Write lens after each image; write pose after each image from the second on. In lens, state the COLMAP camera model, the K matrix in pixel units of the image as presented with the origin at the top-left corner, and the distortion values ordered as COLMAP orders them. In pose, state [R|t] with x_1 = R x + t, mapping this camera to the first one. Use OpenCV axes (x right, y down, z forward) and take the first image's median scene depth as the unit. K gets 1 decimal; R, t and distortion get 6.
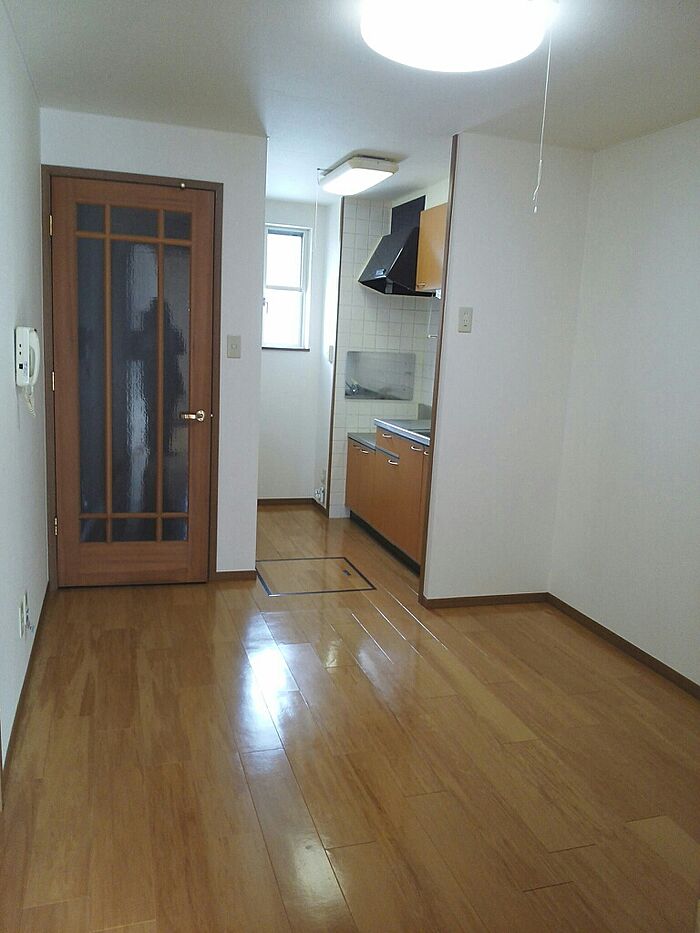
lens RADIAL K [[743.5, 0, 349.3], [0, 743.5, 466.4], [0, 0, 1]] dist [0.004825, -0.000098]
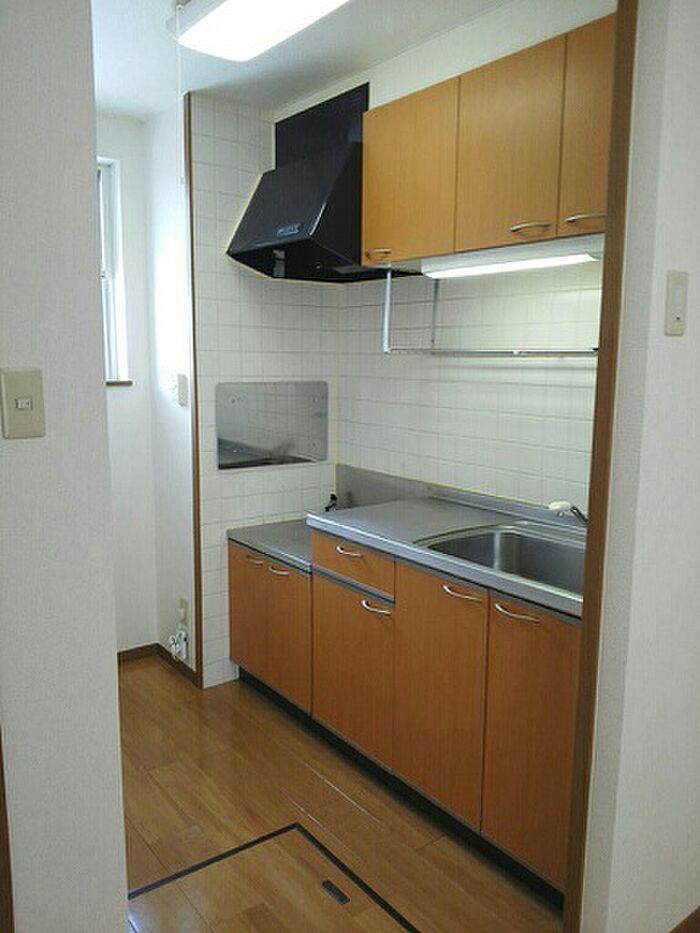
lens RADIAL K [[743.5, 0, 350.1], [0, 743.5, 466.3], [0, 0, 1]] dist [0.004825, -0.000098]
pose [[0.941174, -0.088897, 0.326019, -0.092006], [0.094512, 0.995523, -0.001388, -0.084188], [-0.324436, 0.032119, 0.945362, 0.454701]]
